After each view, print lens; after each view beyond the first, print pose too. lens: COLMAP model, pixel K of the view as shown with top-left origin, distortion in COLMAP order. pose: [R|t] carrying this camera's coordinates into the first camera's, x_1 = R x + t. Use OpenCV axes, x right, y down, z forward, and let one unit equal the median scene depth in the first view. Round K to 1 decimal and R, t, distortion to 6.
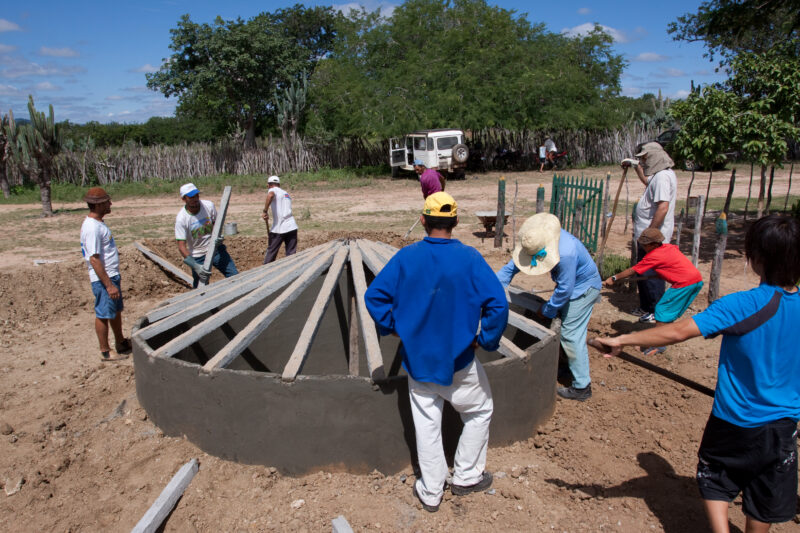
lens RADIAL K [[628.9, 0, 400.0], [0, 628.9, 266.5], [0, 0, 1]] dist [-0.065490, 0.041382]
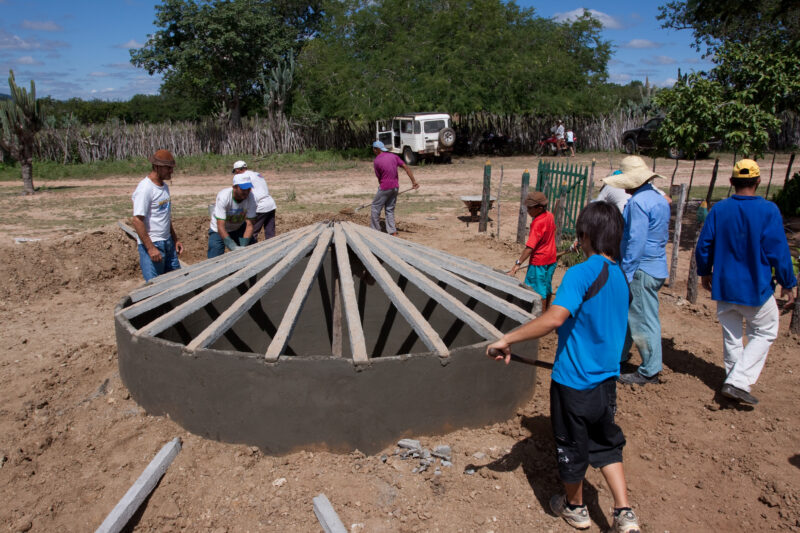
lens RADIAL K [[628.9, 0, 400.0], [0, 628.9, 266.5], [0, 0, 1]] dist [-0.065490, 0.041382]
pose [[0.999629, 0.013702, 0.023545, 0.000936], [-0.014326, 0.999545, 0.026541, 0.000076], [-0.023170, -0.026869, 0.999370, -0.002612]]
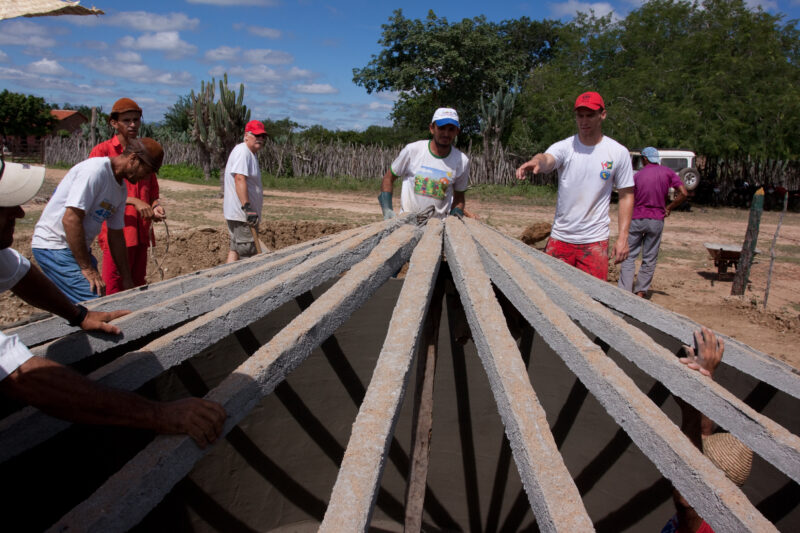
lens RADIAL K [[628.9, 0, 400.0], [0, 628.9, 266.5], [0, 0, 1]] dist [-0.065490, 0.041382]
pose [[0.940879, 0.133368, -0.311384, 0.016015], [-0.145075, 0.989313, -0.014630, 0.000687], [0.306105, 0.058939, 0.950172, 0.225819]]
